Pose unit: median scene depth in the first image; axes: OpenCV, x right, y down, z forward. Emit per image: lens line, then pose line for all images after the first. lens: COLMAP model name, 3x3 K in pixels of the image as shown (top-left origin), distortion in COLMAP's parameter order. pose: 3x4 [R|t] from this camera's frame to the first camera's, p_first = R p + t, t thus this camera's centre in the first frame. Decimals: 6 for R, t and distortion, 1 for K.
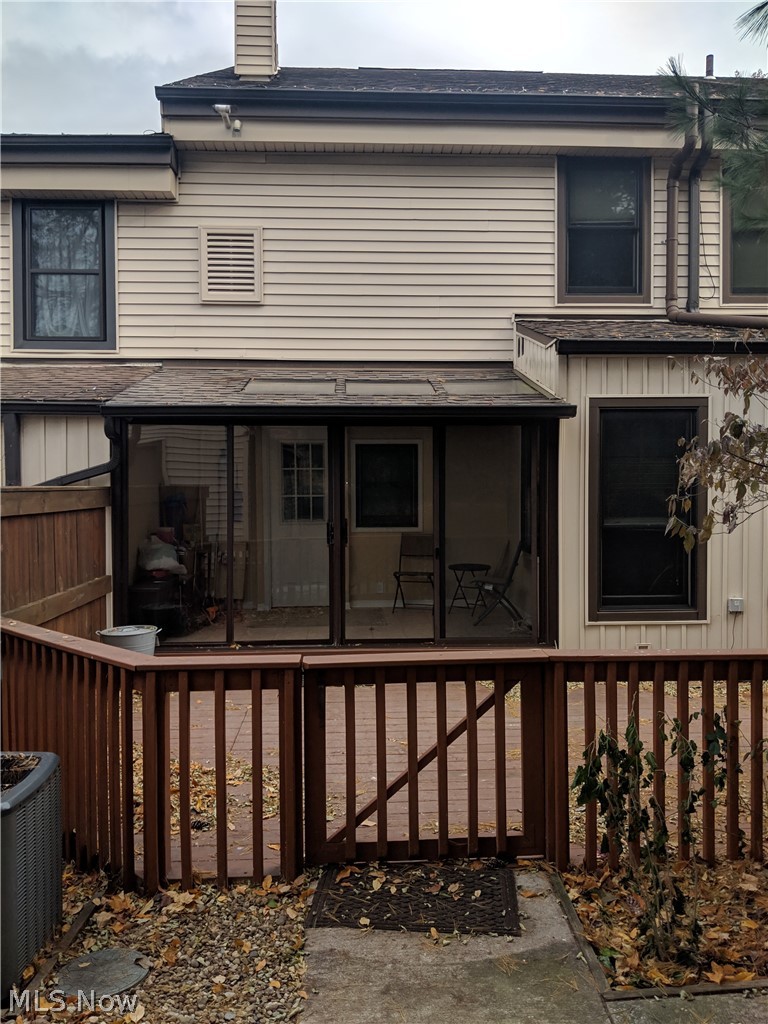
lens RADIAL K [[824.5, 0, 389.4], [0, 824.5, 507.9], [0, 0, 1]] dist [0.038460, -0.071527]
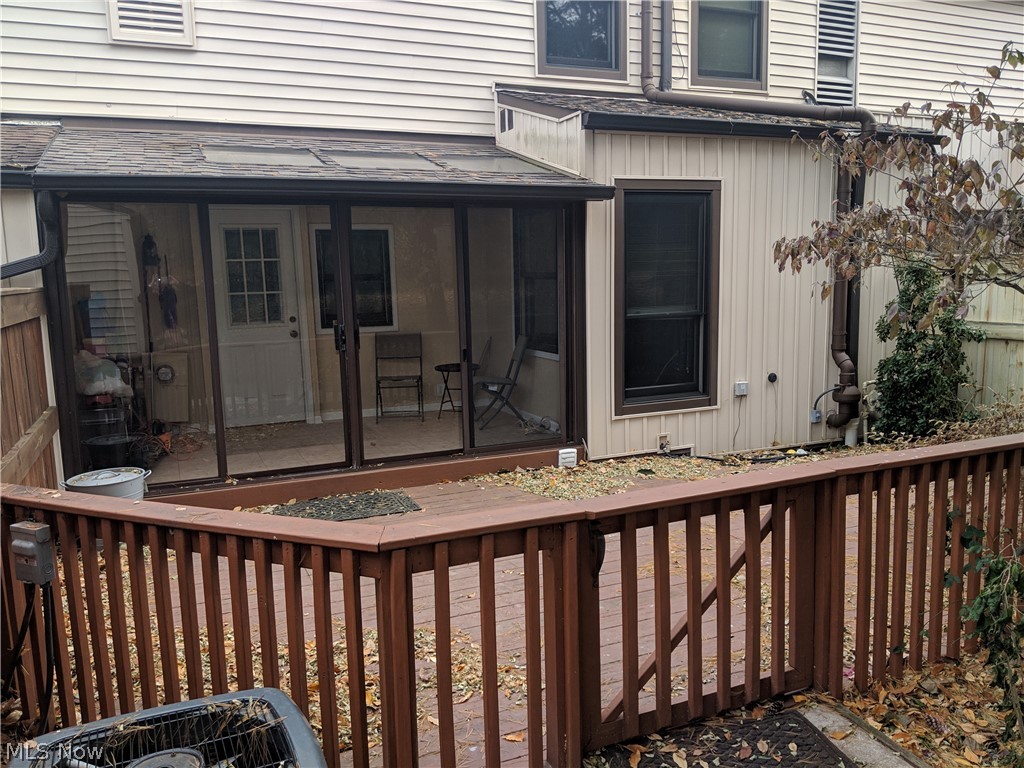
lens RADIAL K [[824.5, 0, 513.6], [0, 824.5, 390.4], [0, 0, 1]] dist [0.038460, -0.071527]
pose [[0.934191, -0.068646, 0.350107, -0.201054], [0.029381, 0.992784, 0.116260, -0.007842], [-0.355561, -0.098323, 0.929467, 0.147902]]
